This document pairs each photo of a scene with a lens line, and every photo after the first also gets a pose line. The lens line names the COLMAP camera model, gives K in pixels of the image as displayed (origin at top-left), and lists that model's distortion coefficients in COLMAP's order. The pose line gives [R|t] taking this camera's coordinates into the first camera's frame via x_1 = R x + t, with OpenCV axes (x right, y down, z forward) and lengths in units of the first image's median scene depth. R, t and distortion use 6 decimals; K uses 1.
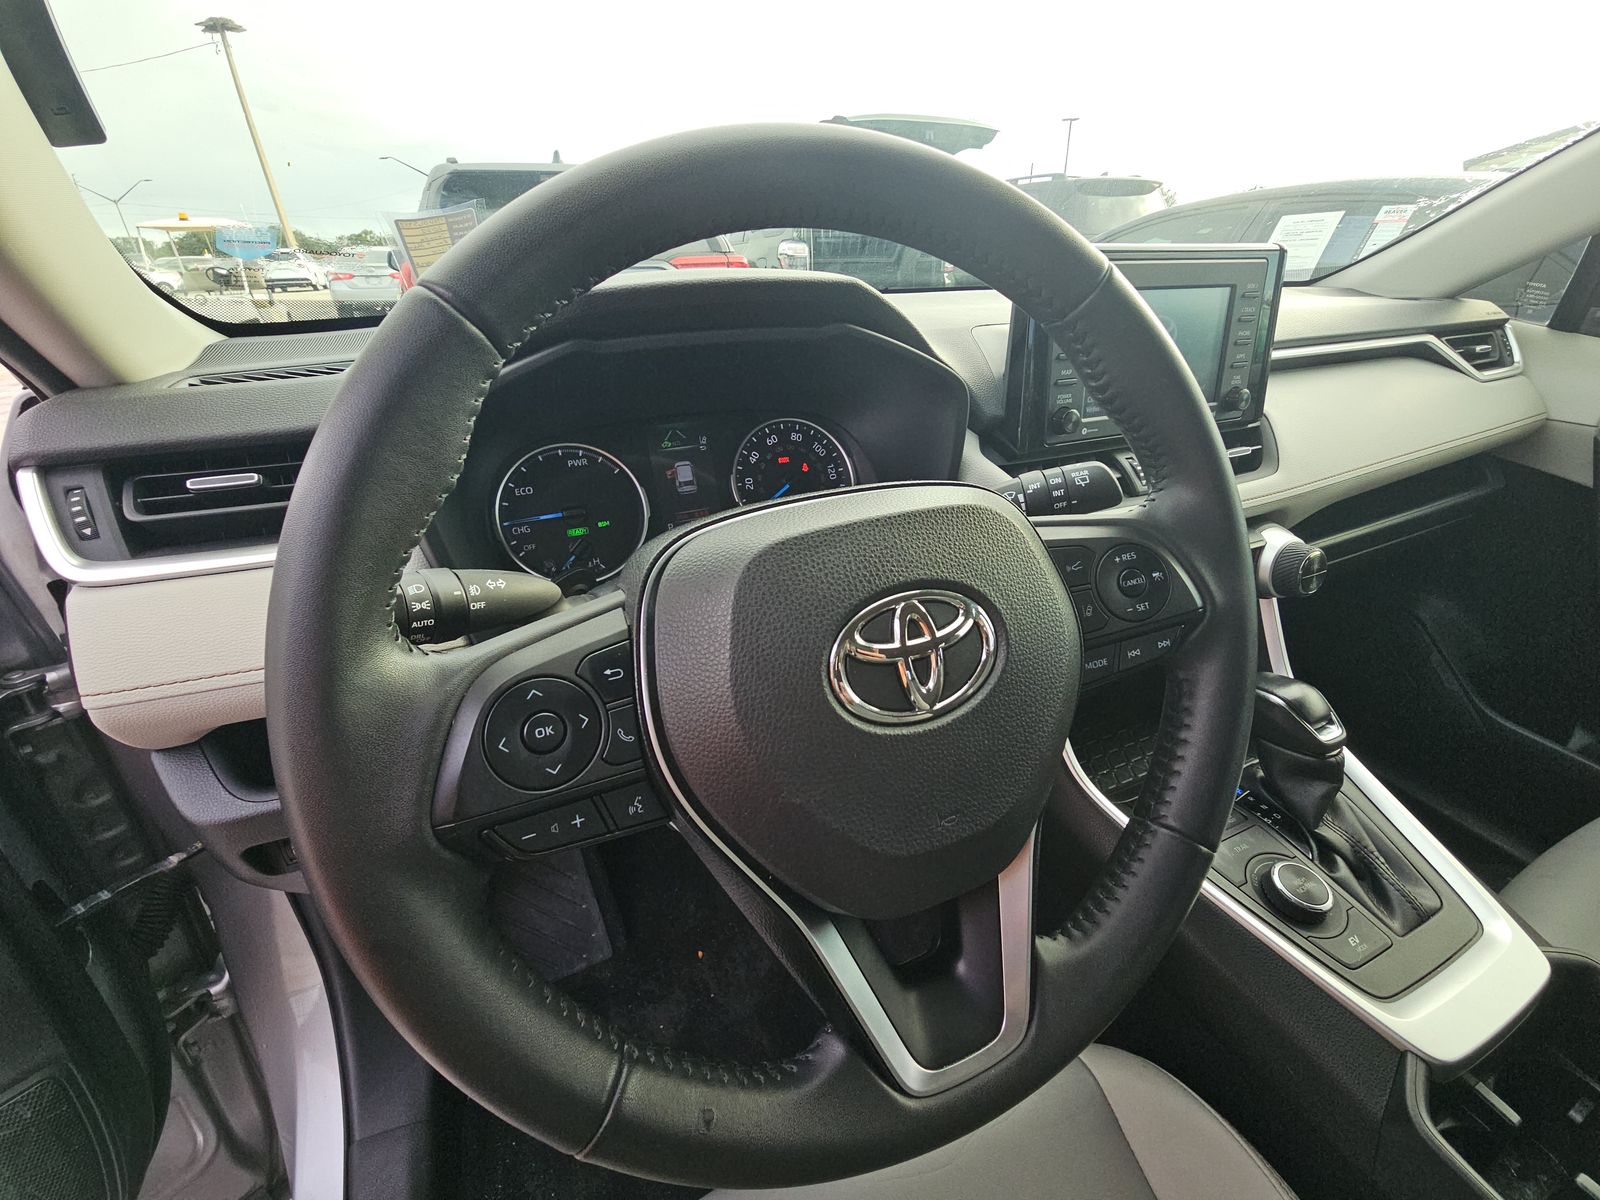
lens RADIAL K [[651.2, 0, 811.1], [0, 651.2, 588.6], [0, 0, 1]] dist [0.007926, -0.007444]
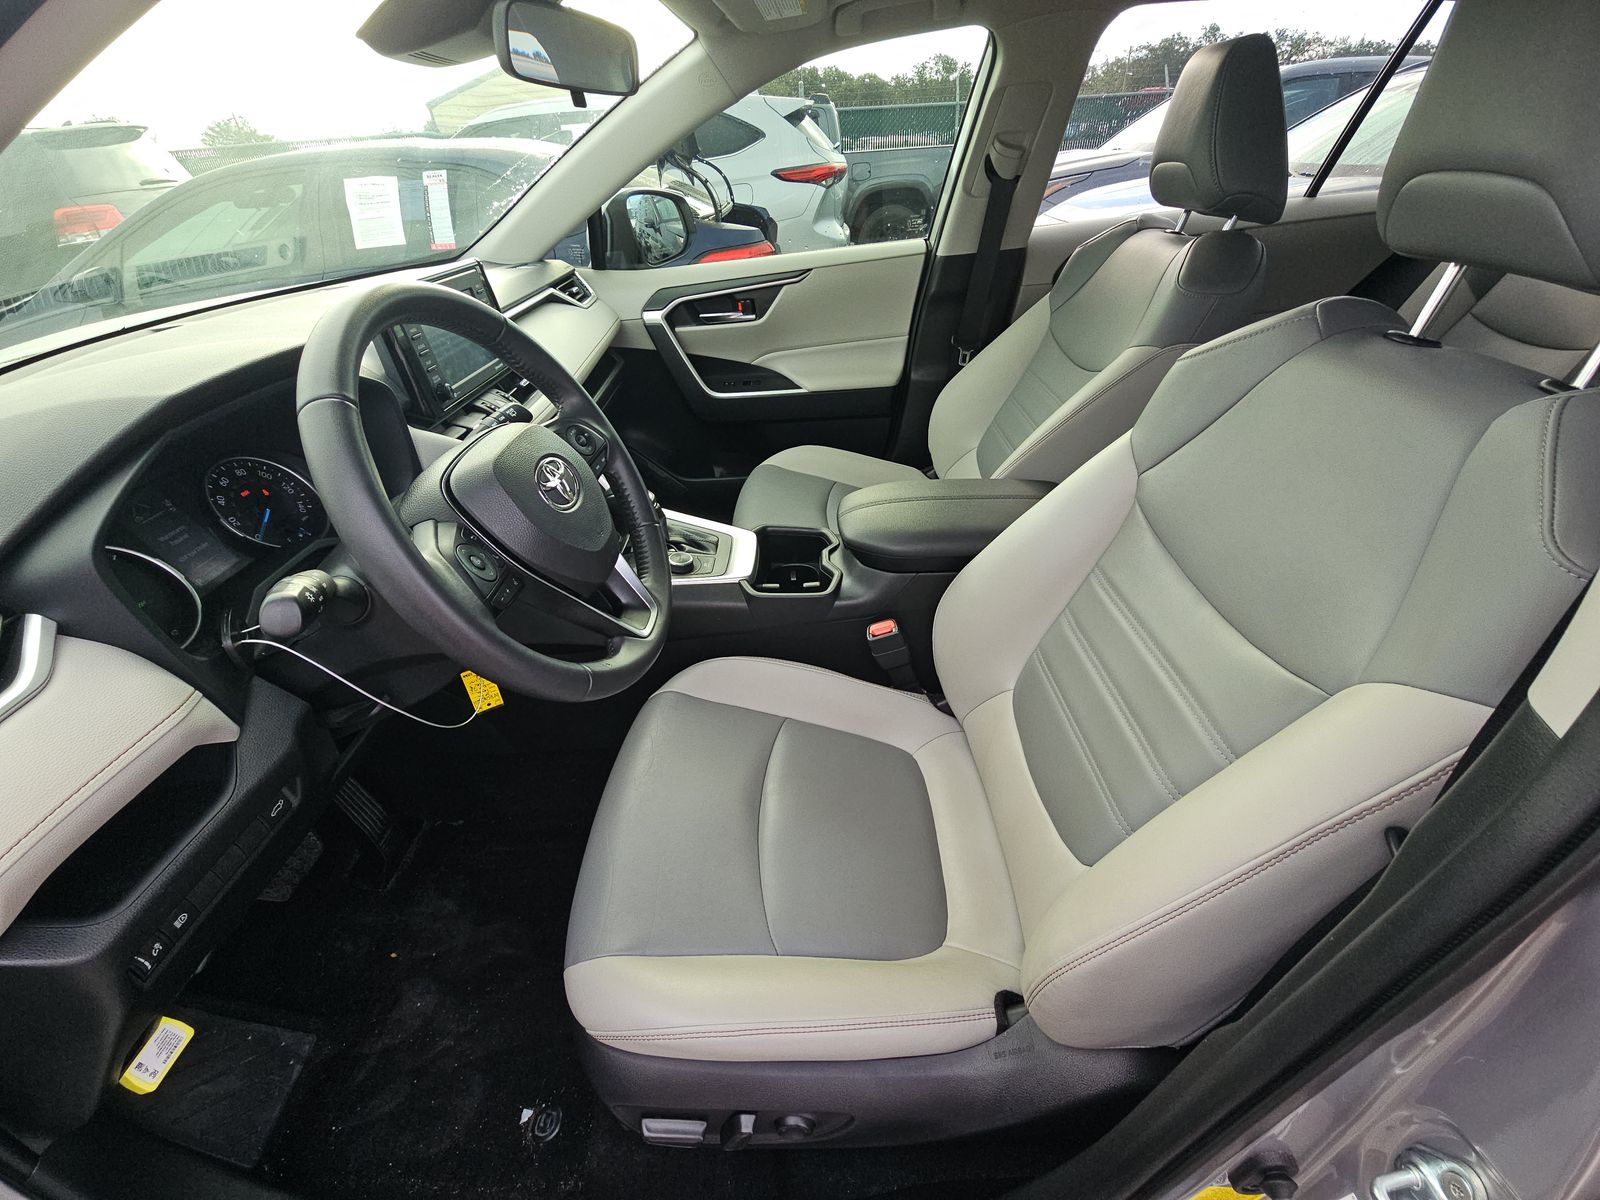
lens RADIAL K [[651.2, 0, 803.5], [0, 651.2, 588.0], [0, 0, 1]] dist [0.007926, -0.007444]
pose [[0.414752, -0.509478, 0.753932, -0.561579], [0.453215, 0.834133, 0.314354, 0.029352], [-0.789036, 0.211315, 0.576861, -0.408704]]
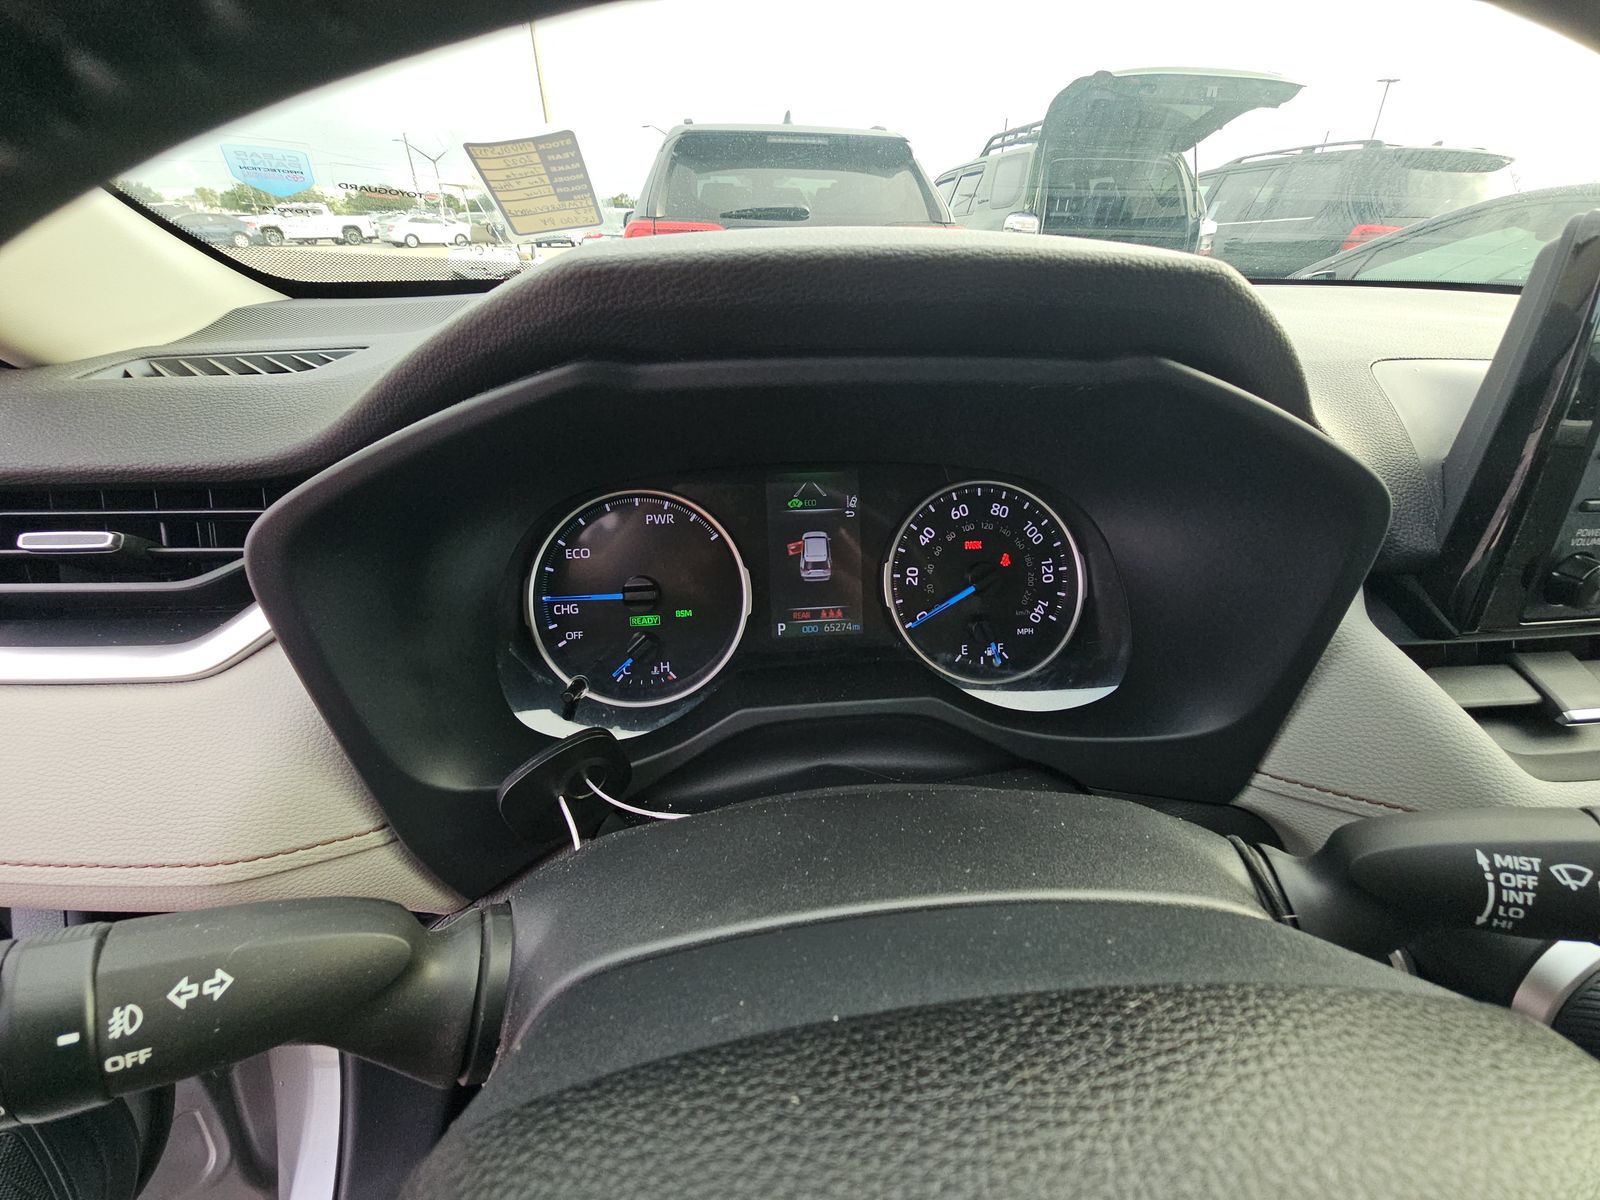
lens RADIAL K [[651.2, 0, 807.7], [0, 651.2, 589.1], [0, 0, 1]] dist [0.007926, -0.007444]
pose [[0.954897, 0.169928, -0.243508, -0.031838], [-0.161553, 0.985379, 0.054113, -0.153396], [0.249143, -0.012333, 0.968388, 0.325132]]
